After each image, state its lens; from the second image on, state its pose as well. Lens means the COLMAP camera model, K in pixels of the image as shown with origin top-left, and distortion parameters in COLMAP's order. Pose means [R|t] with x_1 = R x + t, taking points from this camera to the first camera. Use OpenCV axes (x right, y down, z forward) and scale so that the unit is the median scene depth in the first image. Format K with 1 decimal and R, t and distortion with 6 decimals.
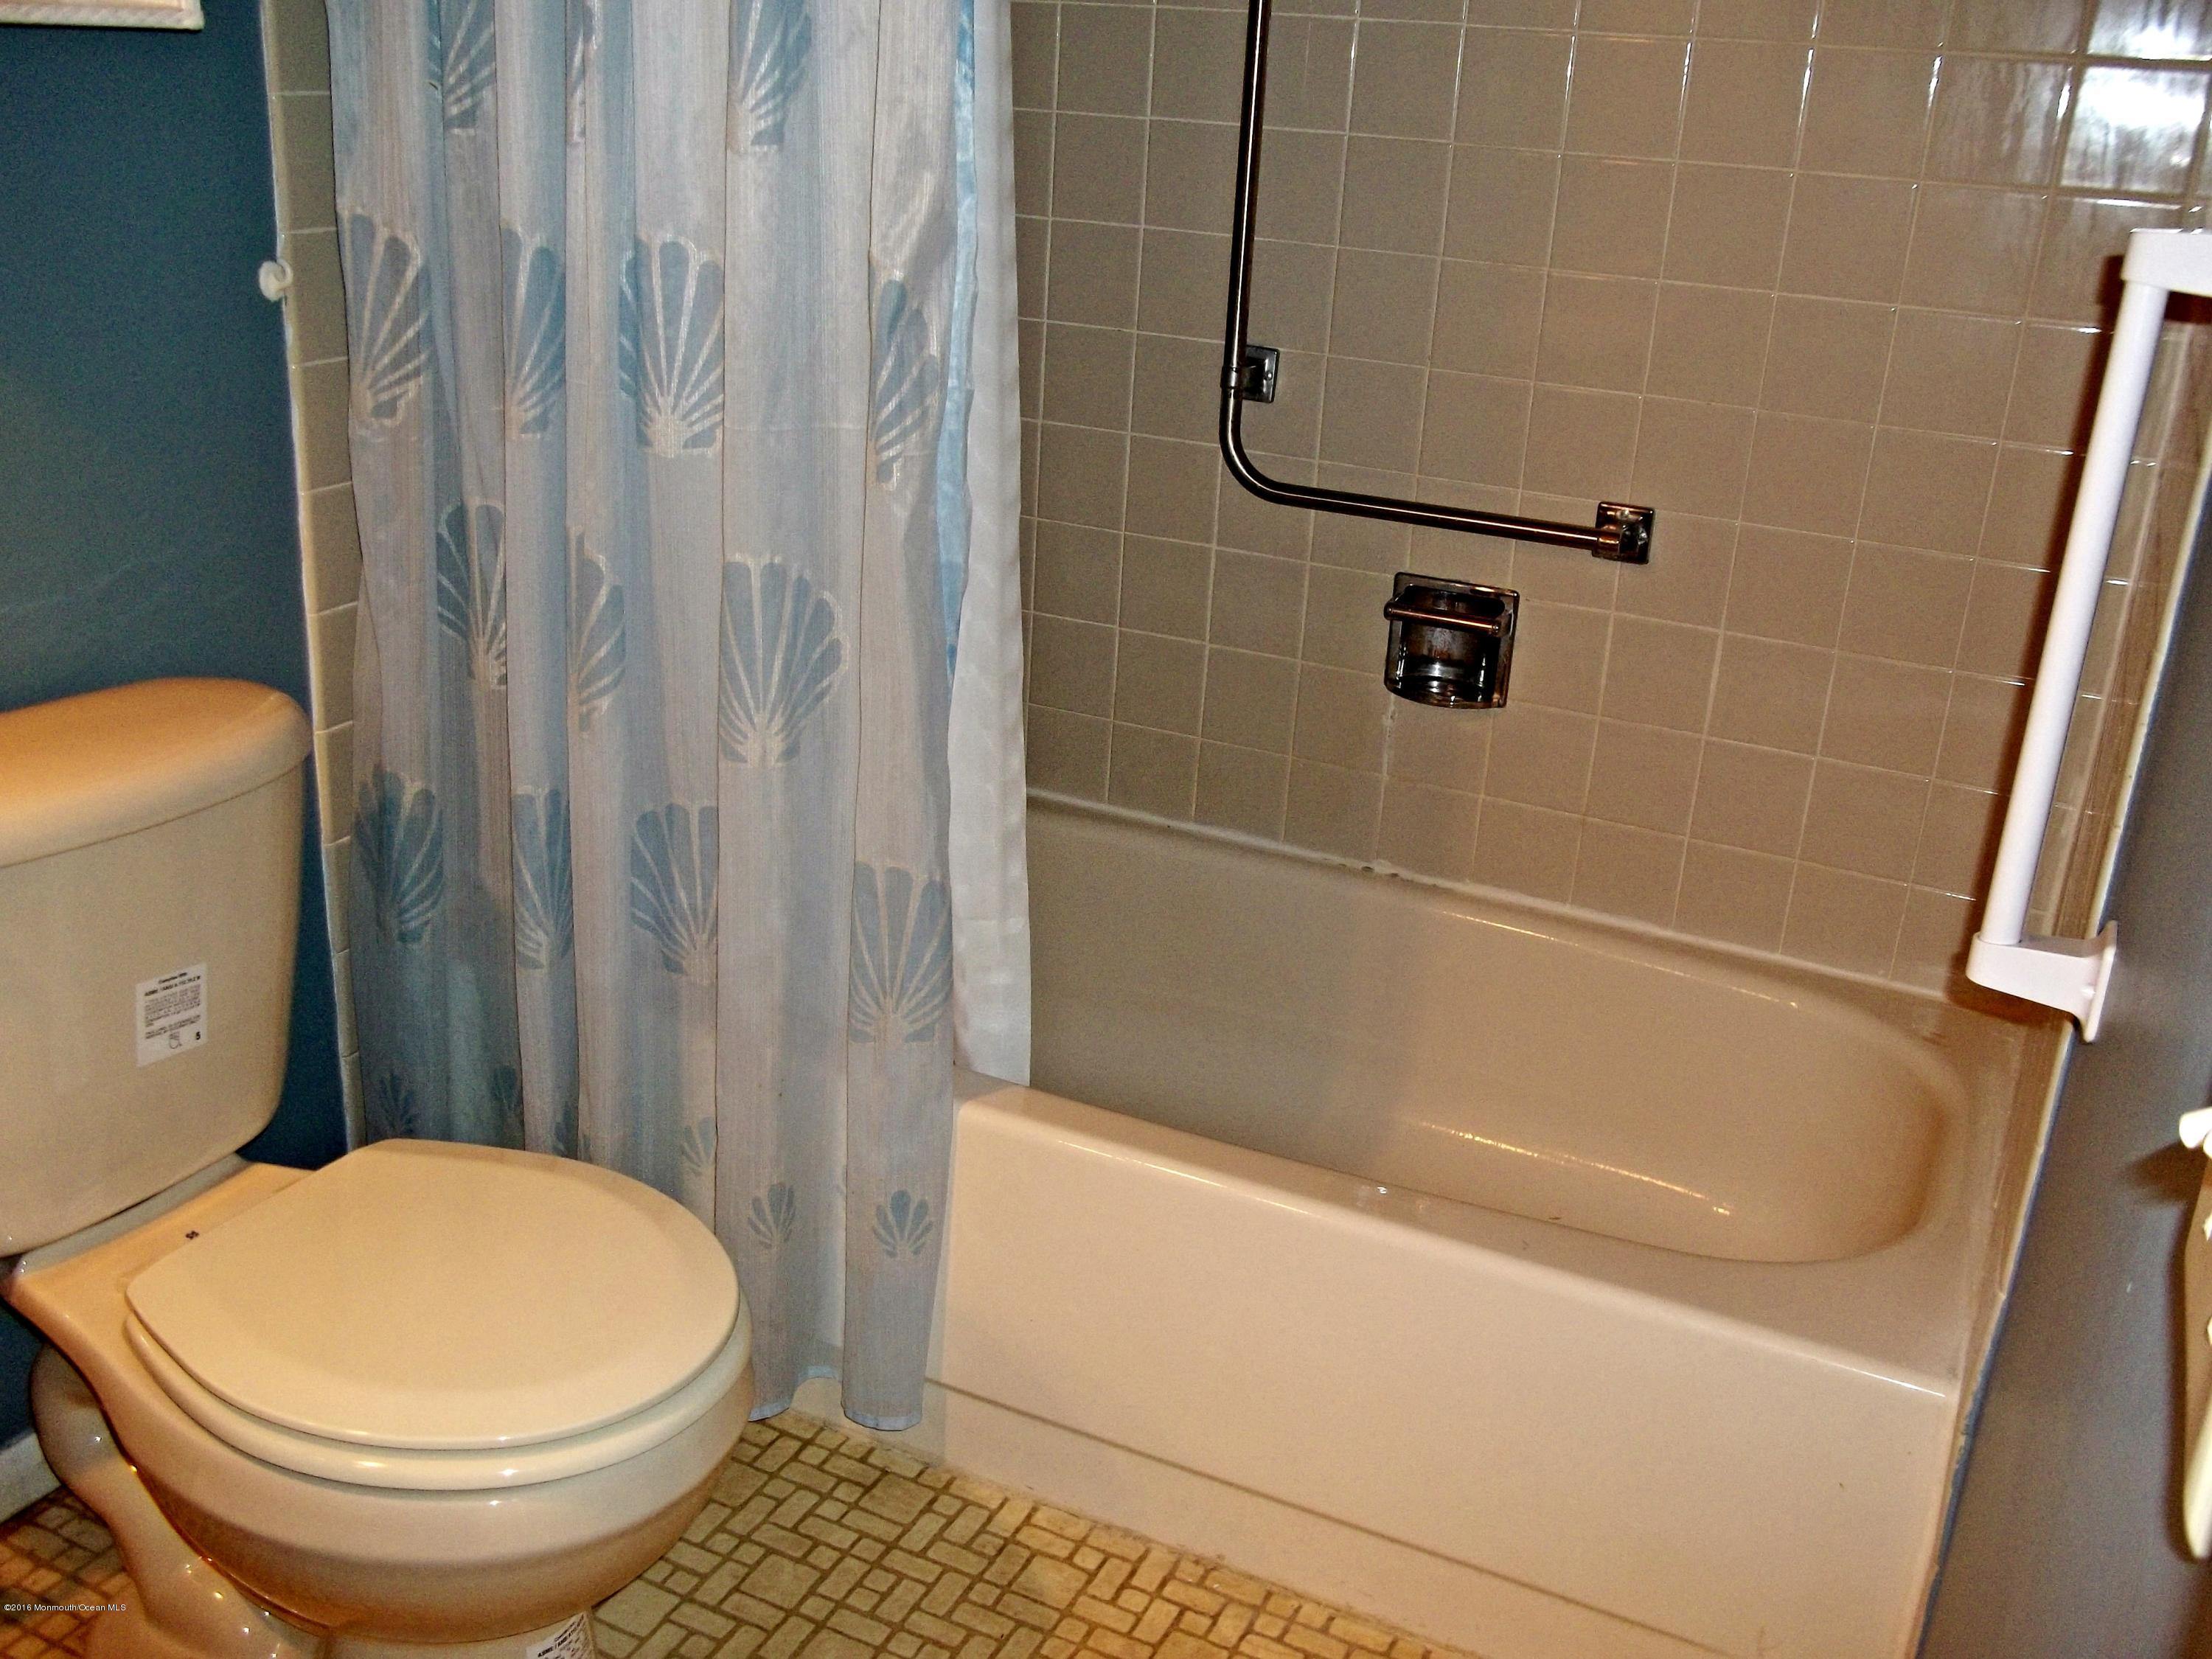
lens RADIAL K [[2172.3, 0, 1096.5], [0, 2172.3, 831.4], [0, 0, 1]] dist [-0.032614, 0.065807]
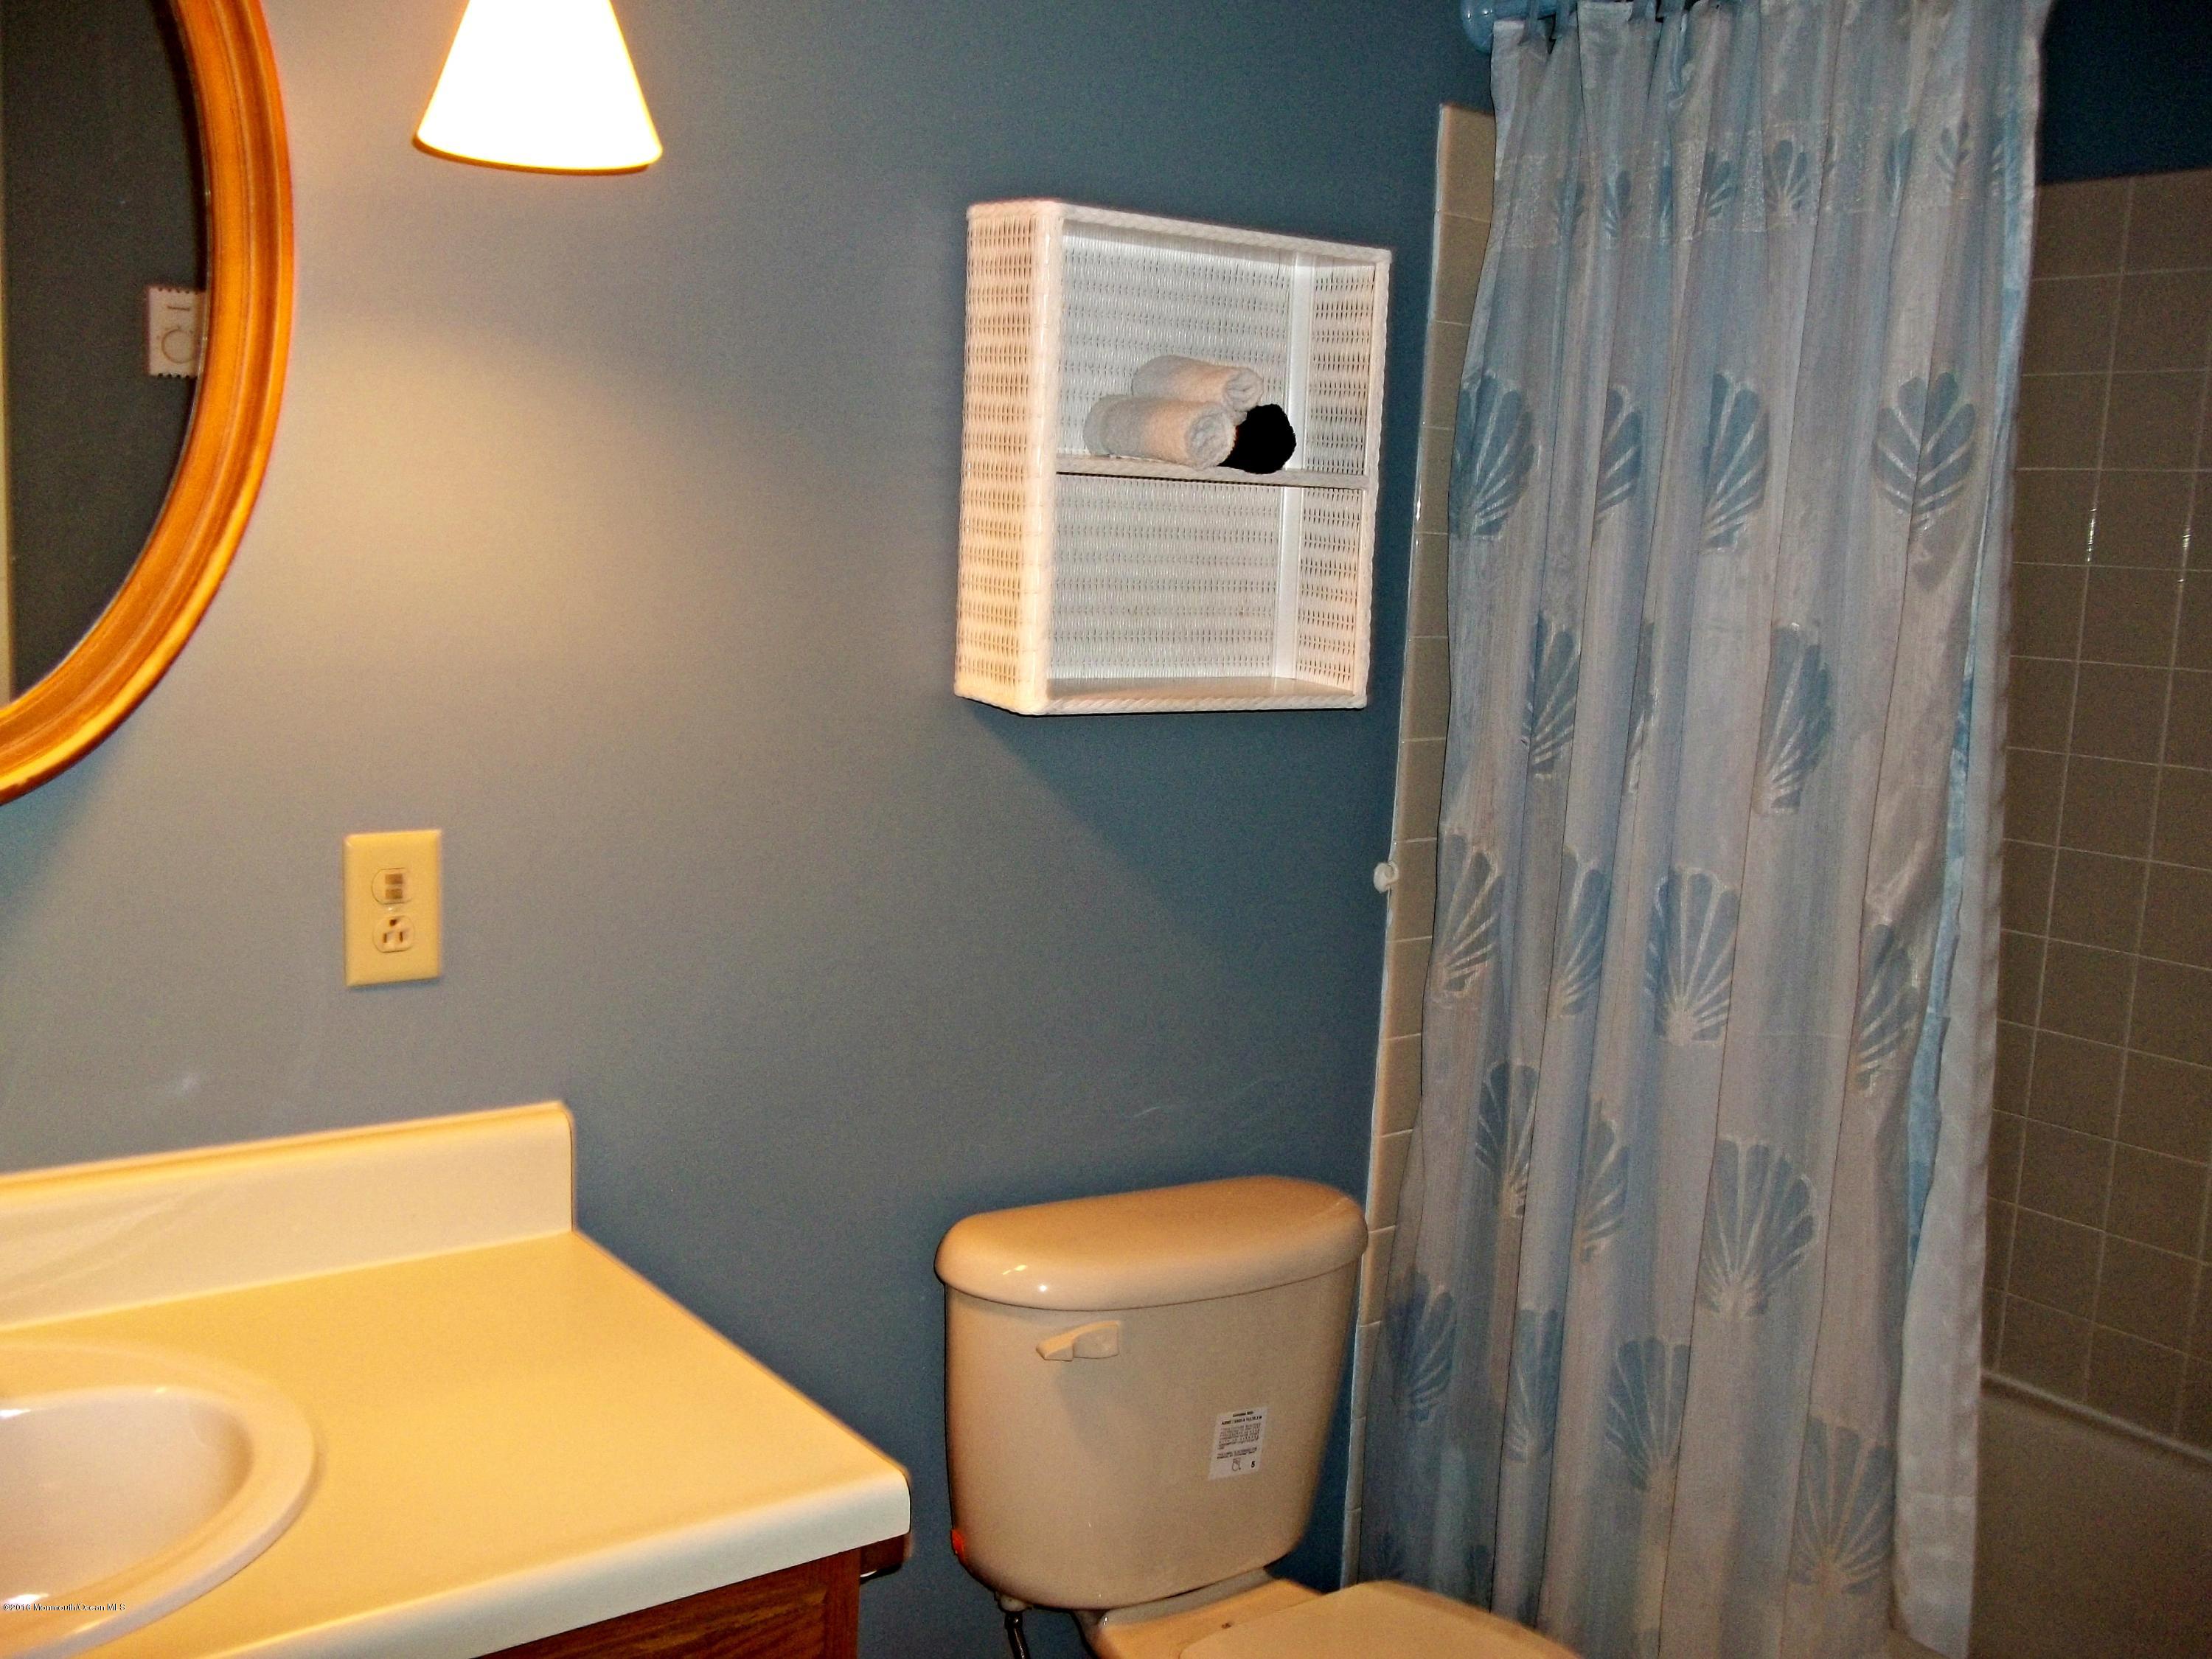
lens RADIAL K [[2172.3, 0, 1096.5], [0, 2172.3, 831.4], [0, 0, 1]] dist [-0.032614, 0.065807]
pose [[0.890616, 0.054440, -0.451485, 0.050758], [-0.157785, 0.968126, -0.194516, -0.002829], [0.426505, 0.244476, 0.870819, -0.213003]]
